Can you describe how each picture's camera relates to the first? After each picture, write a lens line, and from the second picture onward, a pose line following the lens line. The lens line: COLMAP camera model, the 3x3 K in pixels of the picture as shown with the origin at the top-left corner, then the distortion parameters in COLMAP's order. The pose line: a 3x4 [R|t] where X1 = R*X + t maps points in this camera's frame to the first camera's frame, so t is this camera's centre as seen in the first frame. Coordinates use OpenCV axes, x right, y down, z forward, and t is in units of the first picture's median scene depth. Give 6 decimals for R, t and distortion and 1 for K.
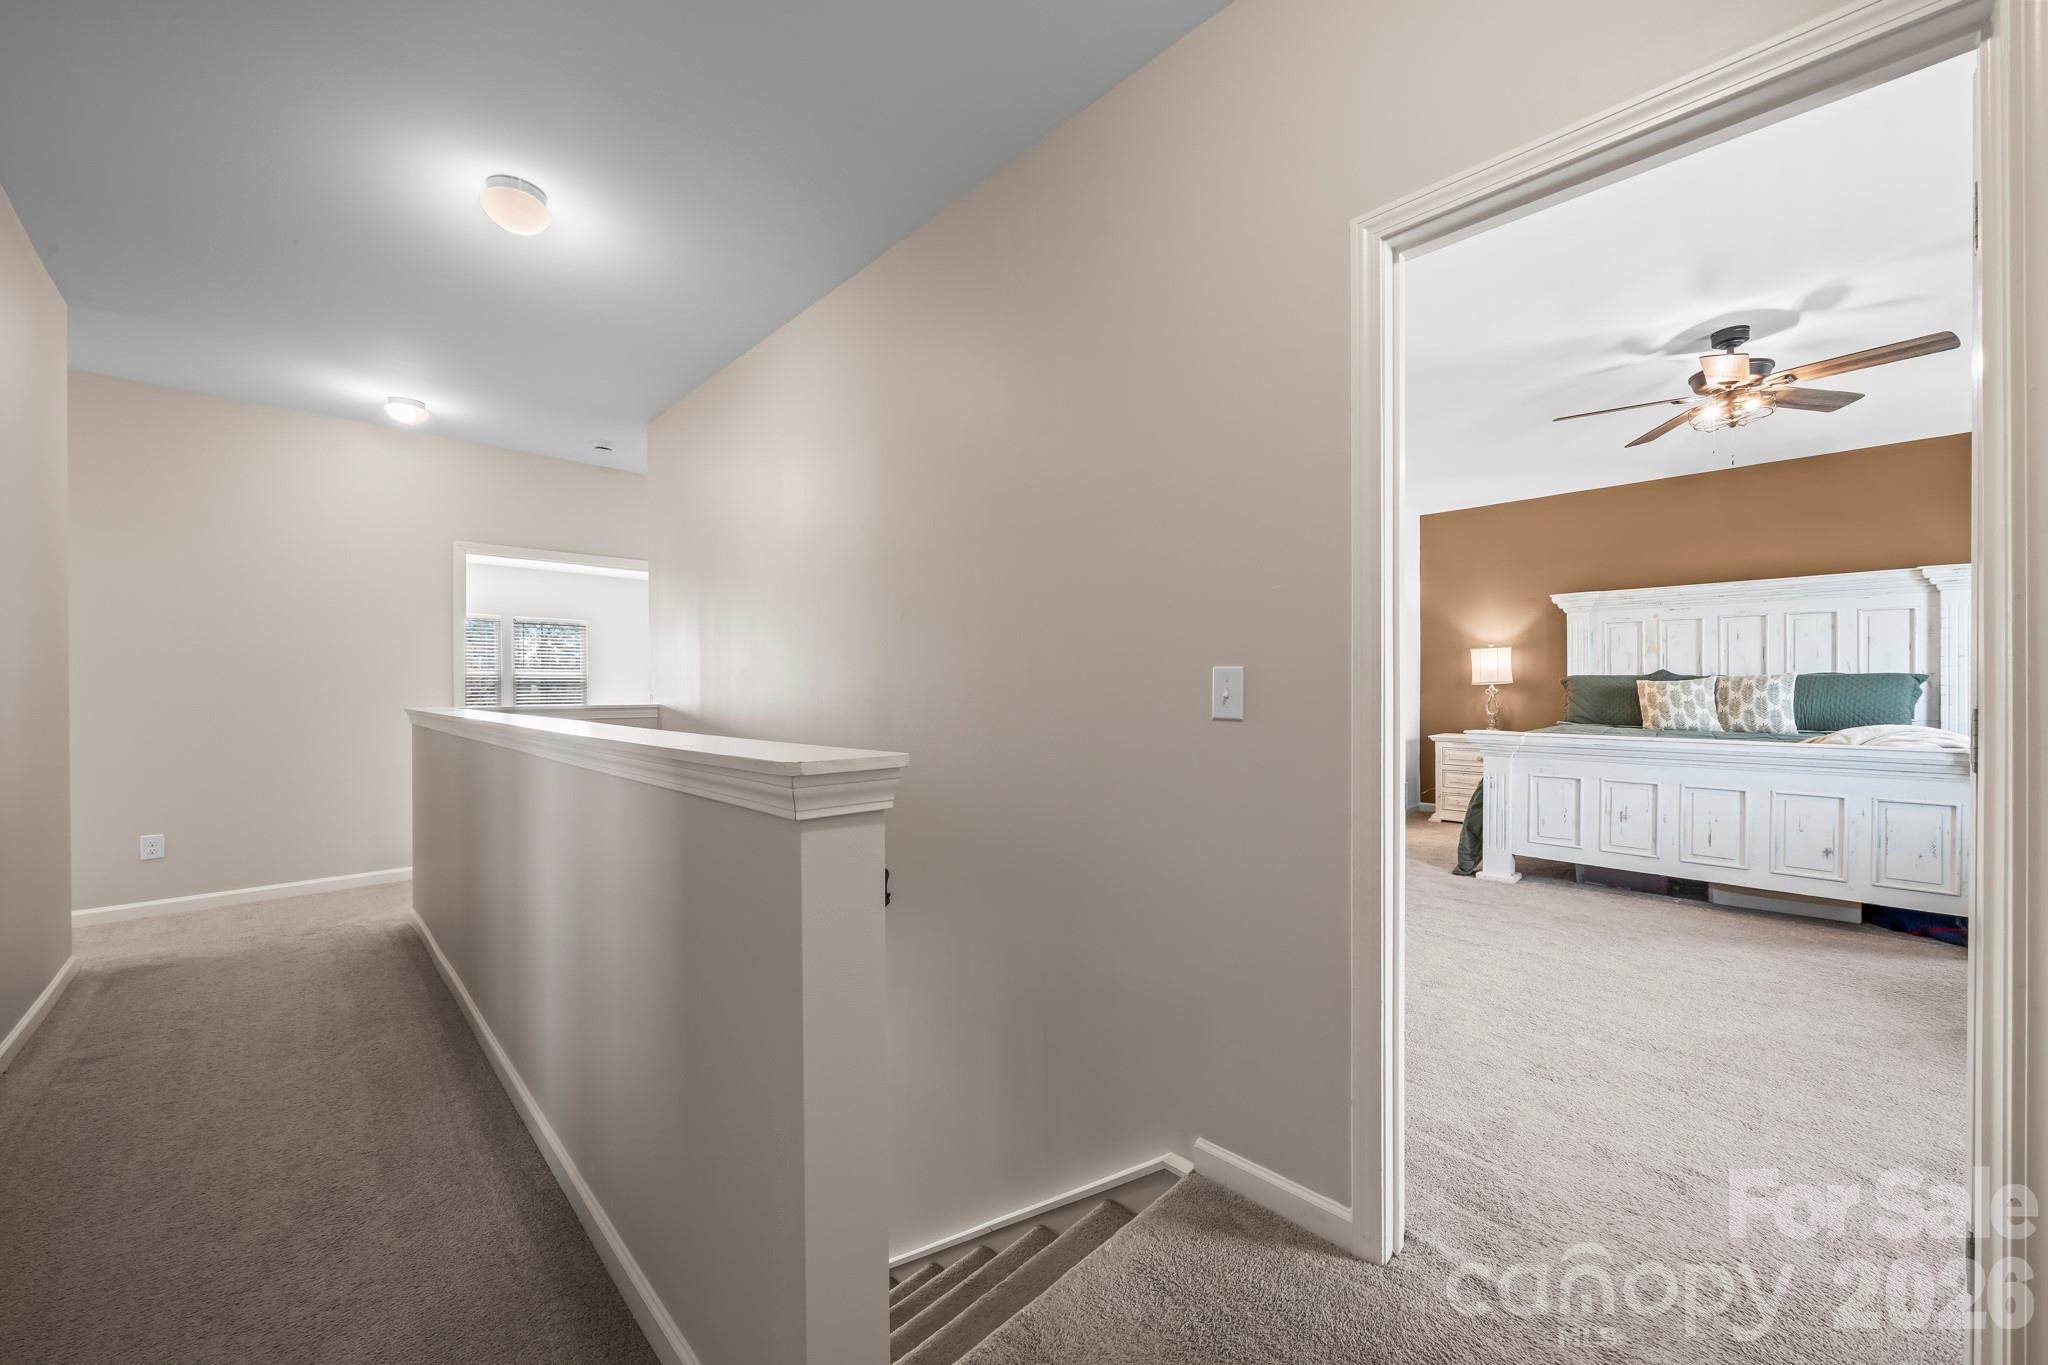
lens RADIAL K [[756.0, 0, 1024.7], [0, 756.0, 687.8], [0, 0, 1]] dist [0.001032, -0.000819]
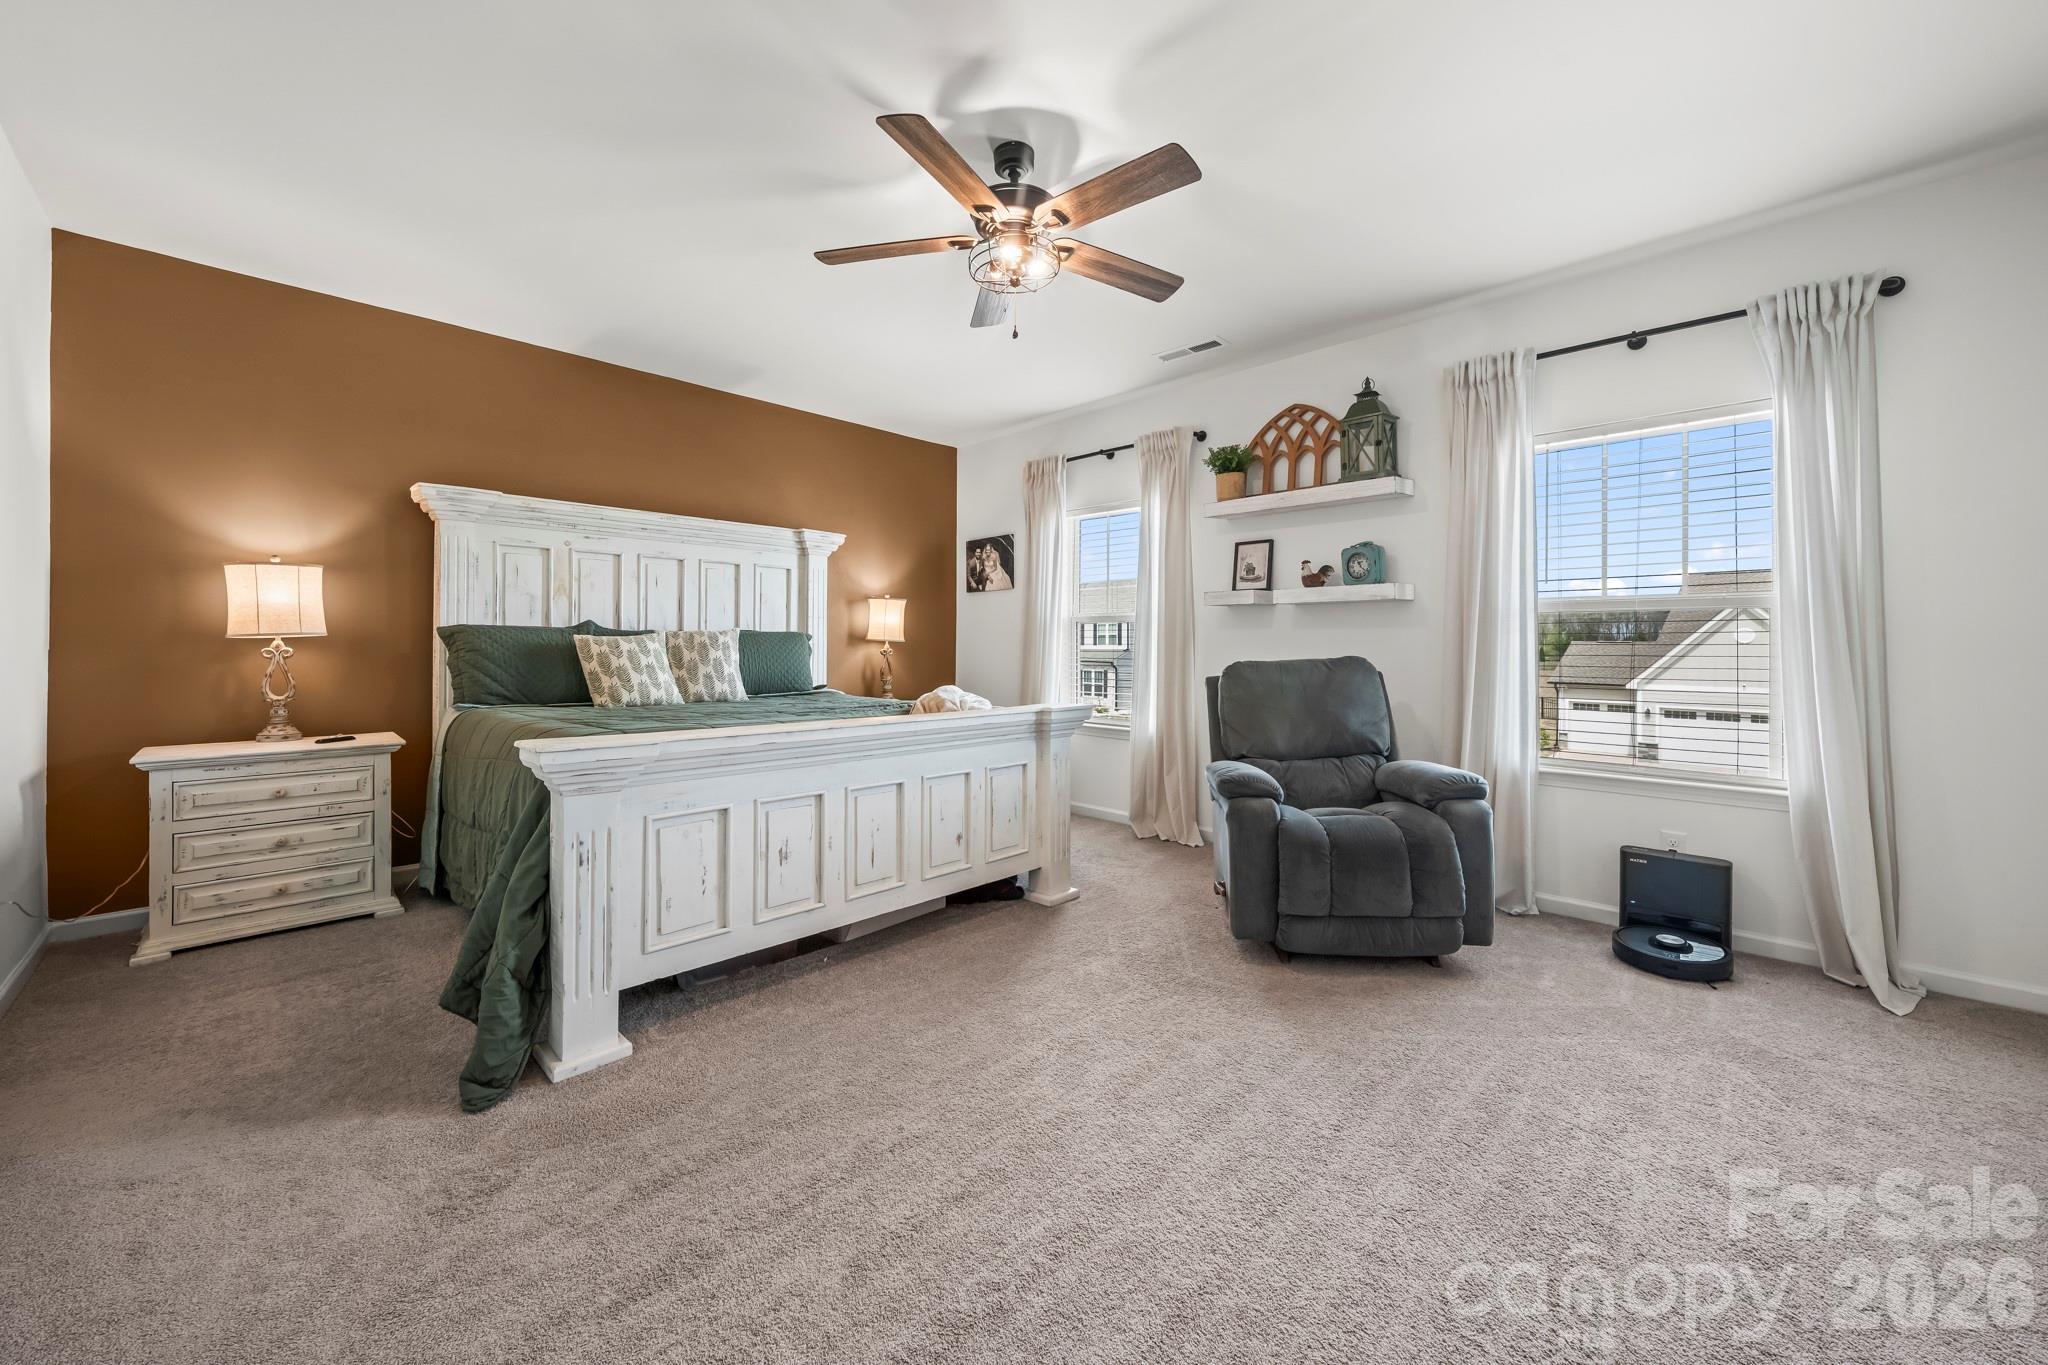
lens RADIAL K [[756.0, 0, 1009.3], [0, 756.0, 641.0], [0, 0, 1]] dist [0.001032, -0.000819]
pose [[-0.020750, 0.010564, 0.999729, 0.139843], [-0.001370, 0.999943, -0.010595, 0.002197], [-0.999784, -0.001590, -0.020735, 0.663084]]
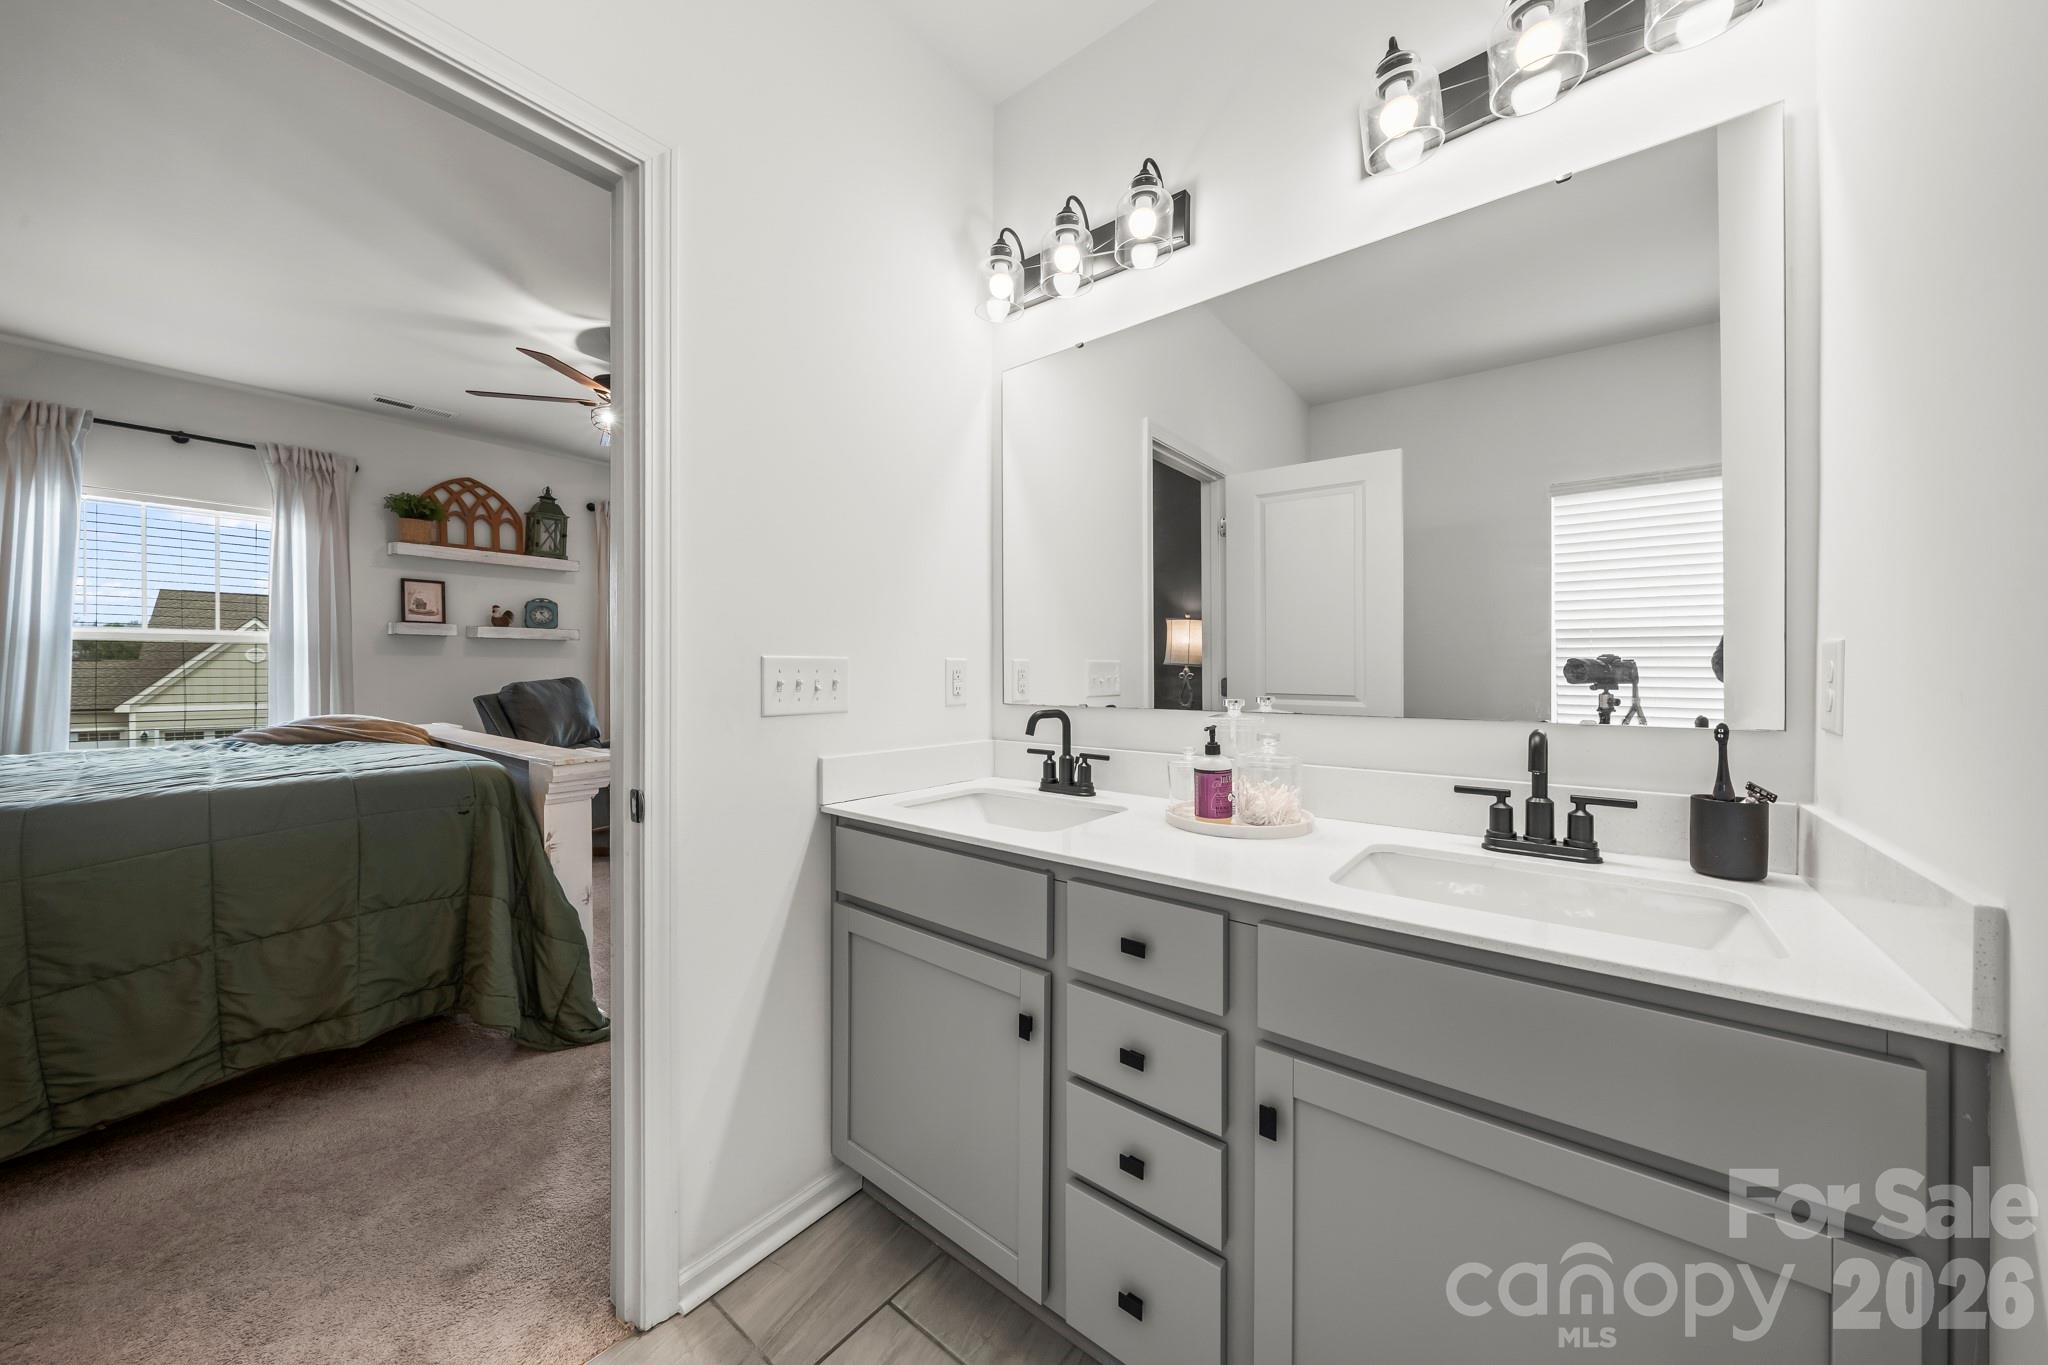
lens RADIAL K [[707.1, 0, 1016.7], [0, 707.1, 676.2], [0, 0, 1]] dist [-0.006884, -0.000190]
pose [[-0.992710, 0.001520, -0.120514, 0.274197], [0.000089, 0.999929, 0.011878, -0.002950], [0.120524, 0.011781, -0.992641, 1.182184]]
